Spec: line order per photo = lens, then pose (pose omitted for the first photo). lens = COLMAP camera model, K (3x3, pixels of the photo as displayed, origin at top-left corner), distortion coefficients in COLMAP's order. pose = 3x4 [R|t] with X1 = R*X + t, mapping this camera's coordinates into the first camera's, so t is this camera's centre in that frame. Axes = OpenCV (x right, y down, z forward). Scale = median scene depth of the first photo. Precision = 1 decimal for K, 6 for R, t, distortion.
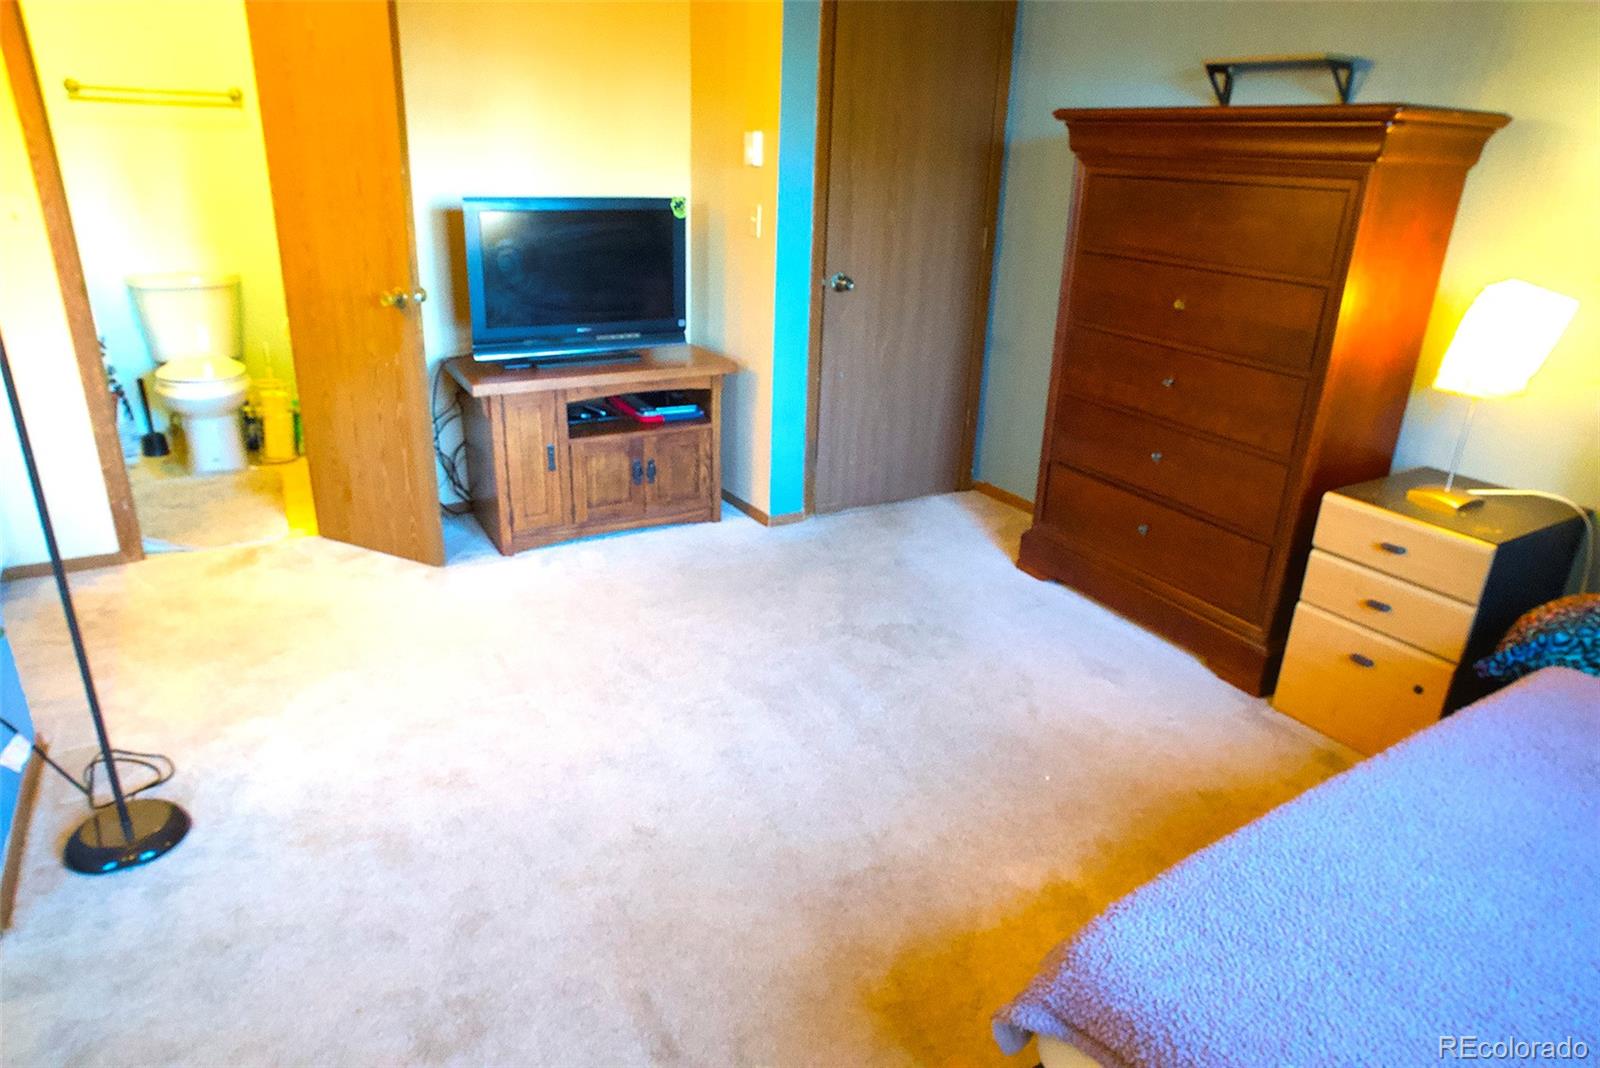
lens RADIAL K [[985.3, 0, 800.0], [0, 985.3, 534.0], [0, 0, 1]] dist [-0.105386, 0.074480]
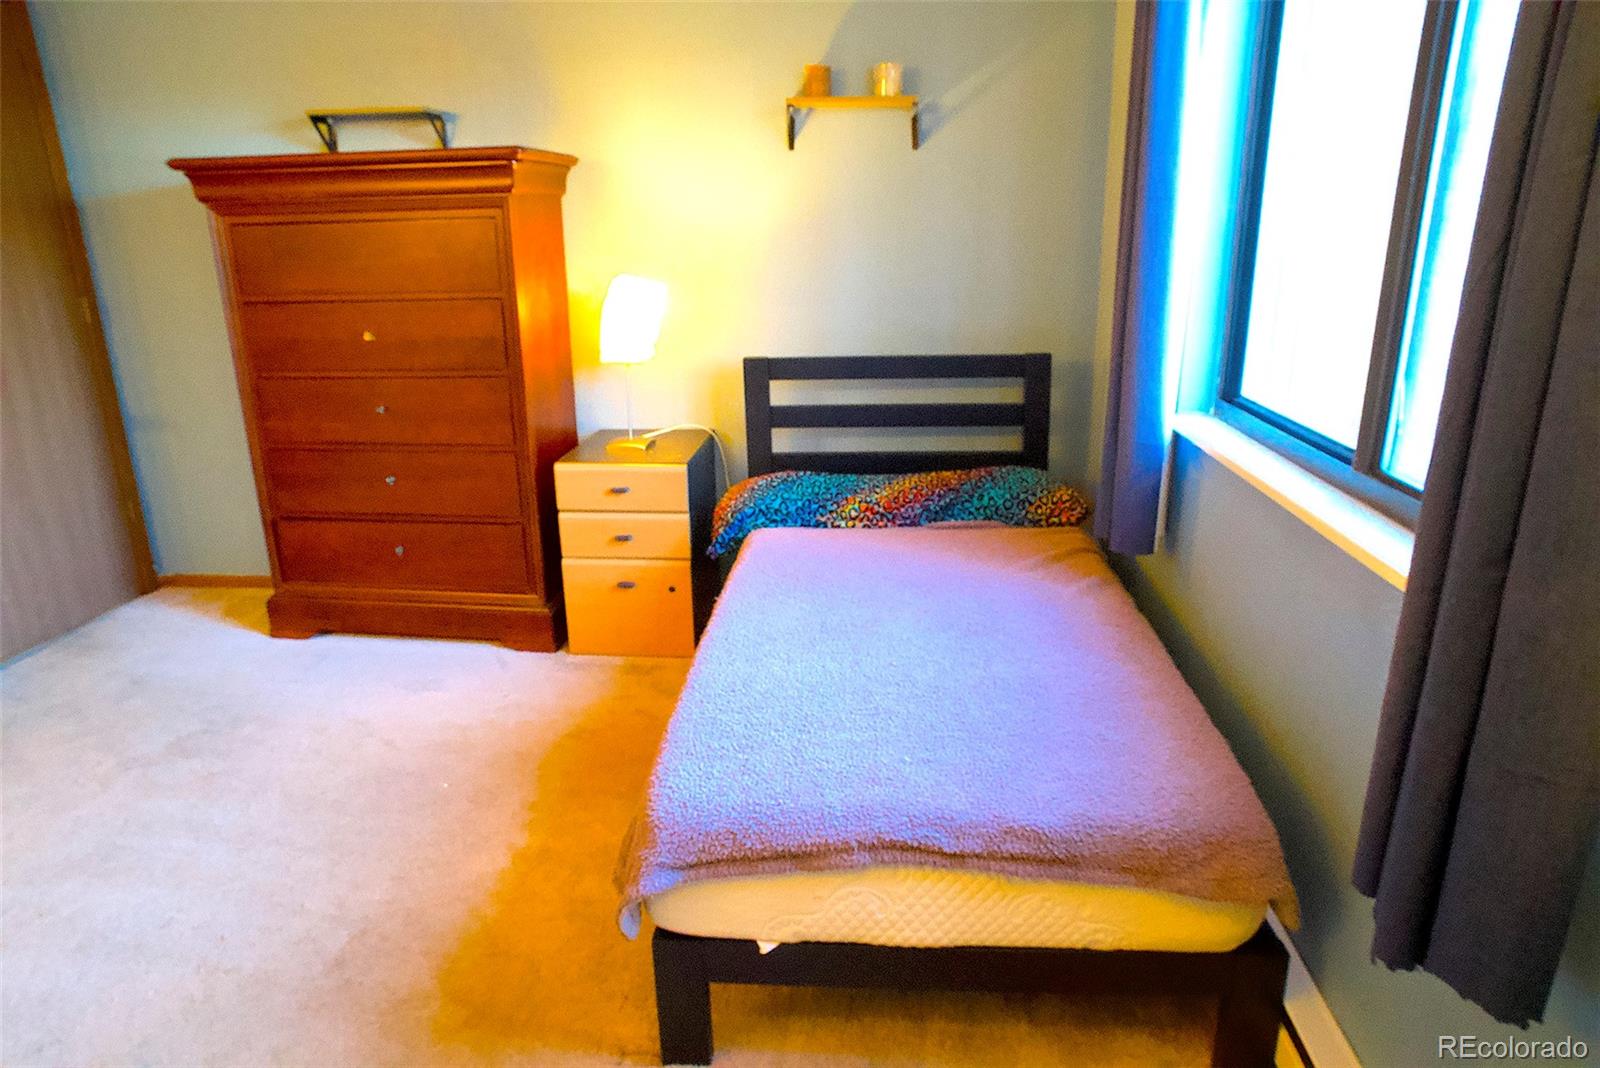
lens RADIAL K [[985.3, 0, 800.0], [0, 985.3, 534.0], [0, 0, 1]] dist [-0.105386, 0.074480]
pose [[0.590343, -0.280537, 0.756831, -0.203330], [0.320611, 0.942013, 0.099097, 0.015351], [-0.740745, 0.184147, 0.646054, 0.003471]]
